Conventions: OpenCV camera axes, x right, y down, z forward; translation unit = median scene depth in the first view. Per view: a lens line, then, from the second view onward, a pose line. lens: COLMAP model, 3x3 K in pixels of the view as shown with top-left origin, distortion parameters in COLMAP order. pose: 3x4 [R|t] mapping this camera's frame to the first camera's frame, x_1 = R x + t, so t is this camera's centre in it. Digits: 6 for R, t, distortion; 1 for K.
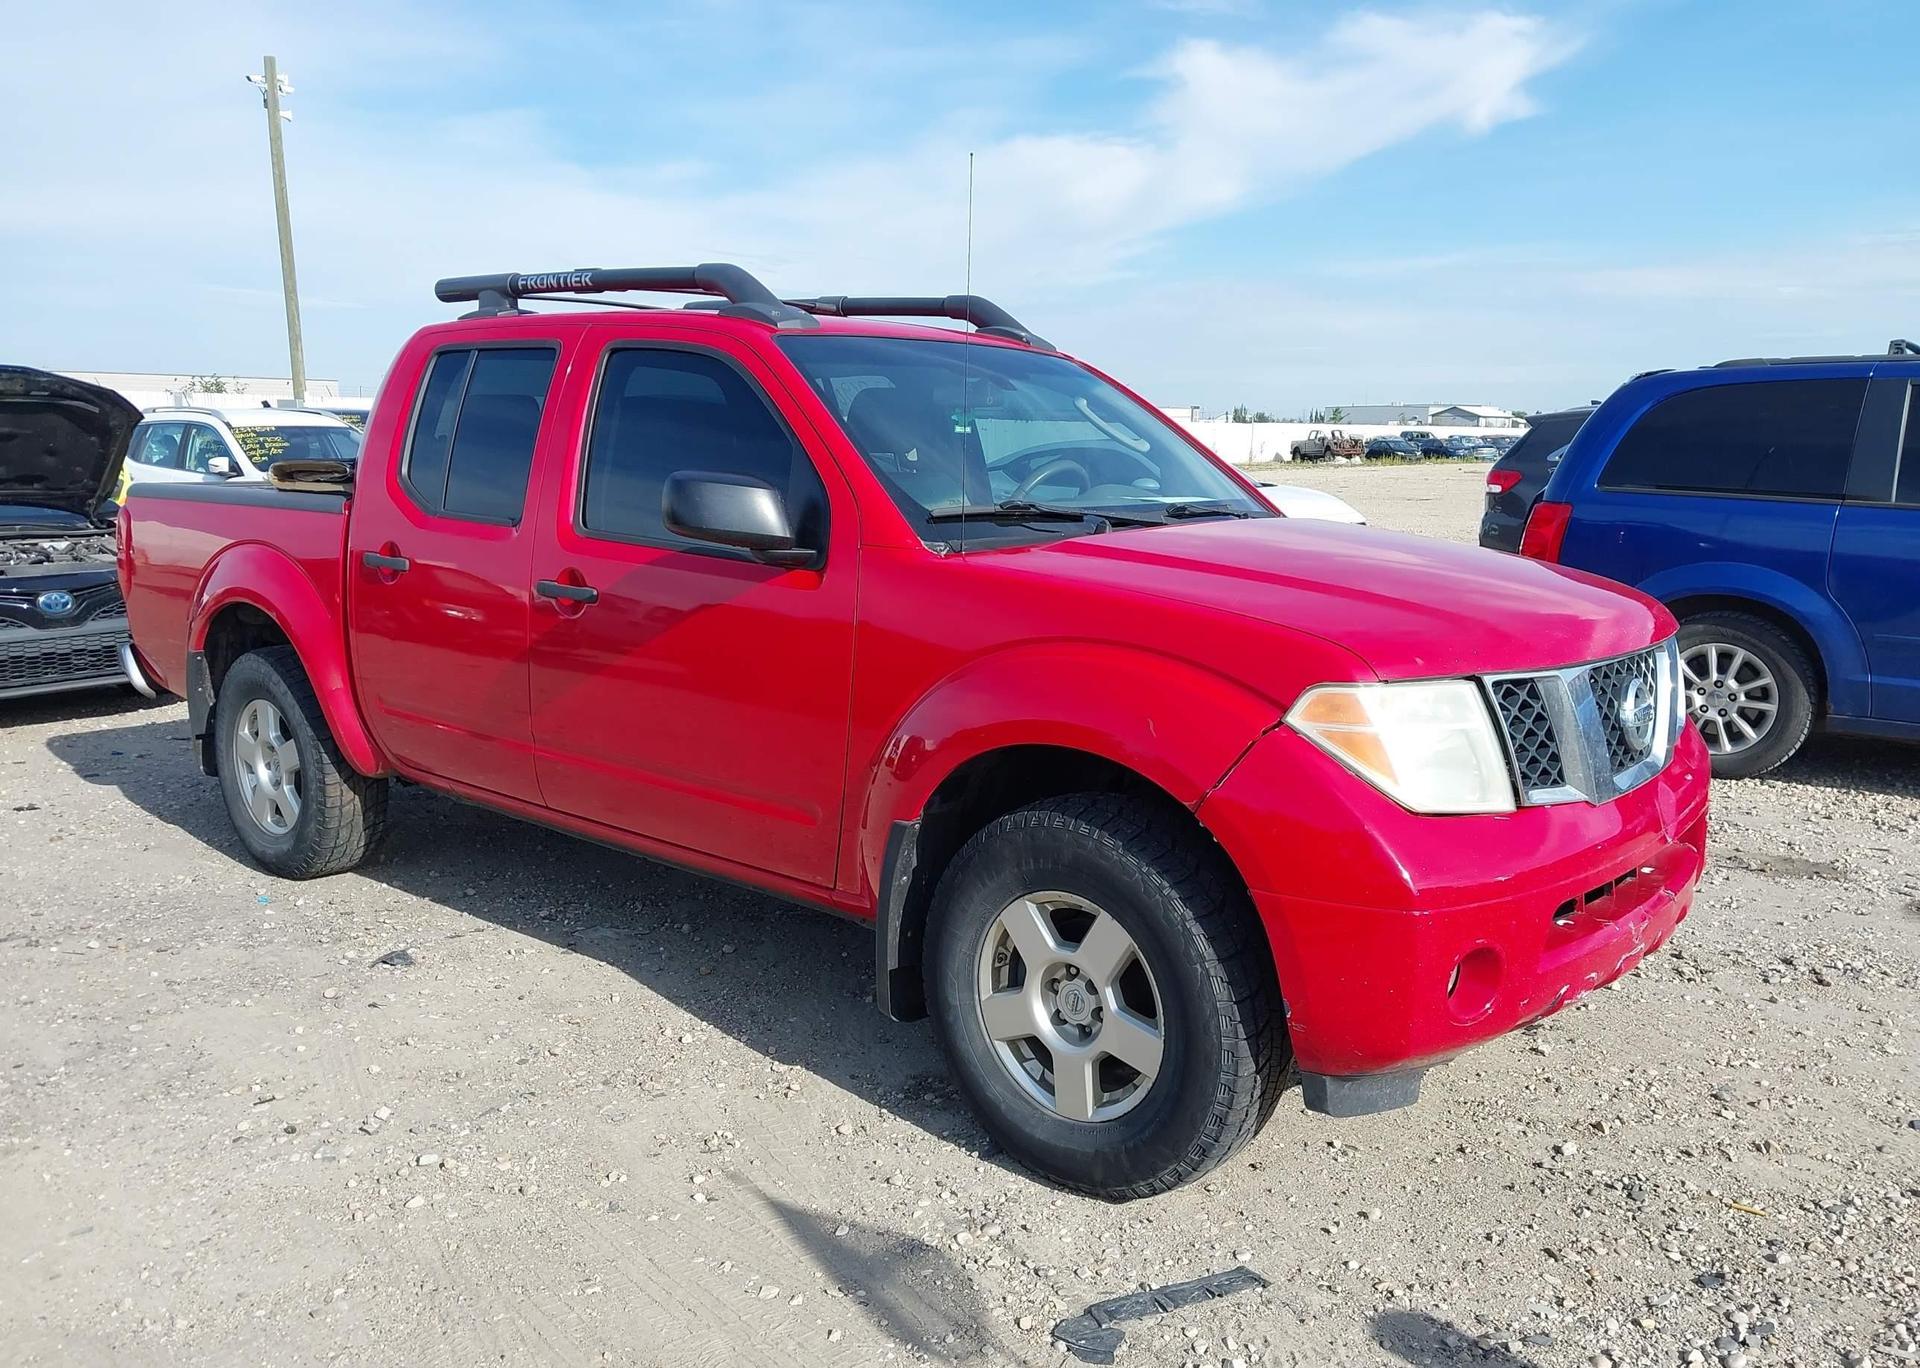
lens RADIAL K [[1518.6, 0, 940.2], [0, 1518.6, 690.6], [0, 0, 1]] dist [0.023336, -0.024375]
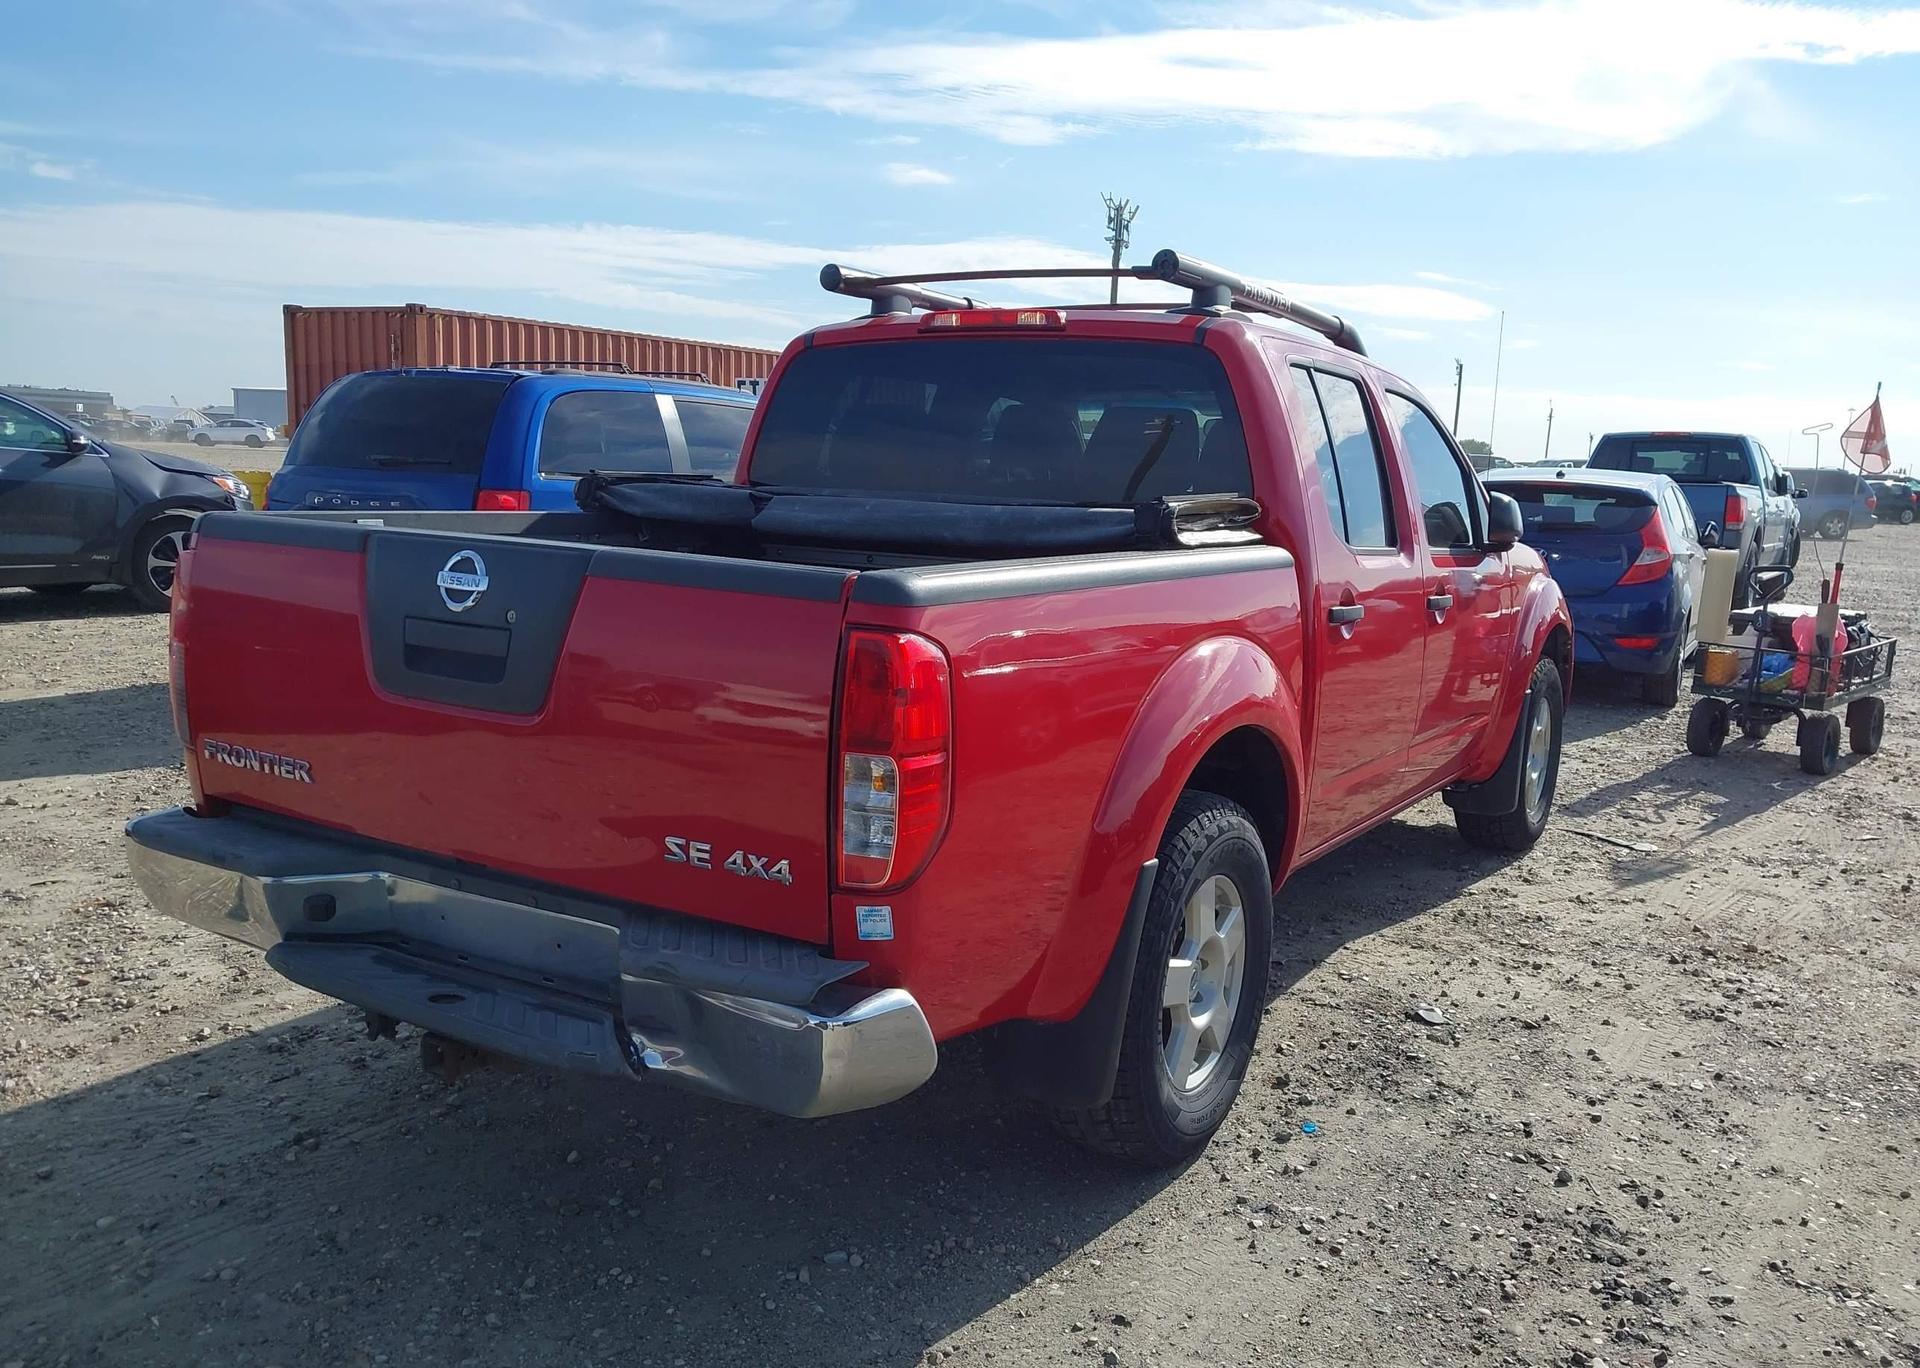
lens RADIAL K [[1518.6, 0, 982.1], [0, 1518.6, 693.8], [0, 0, 1]] dist [0.023336, -0.024375]
pose [[-0.153271, -0.163159, 0.974622, -1.552141], [0.124083, 0.975291, 0.182784, -0.289901], [-0.980363, 0.148949, -0.129239, 1.737036]]
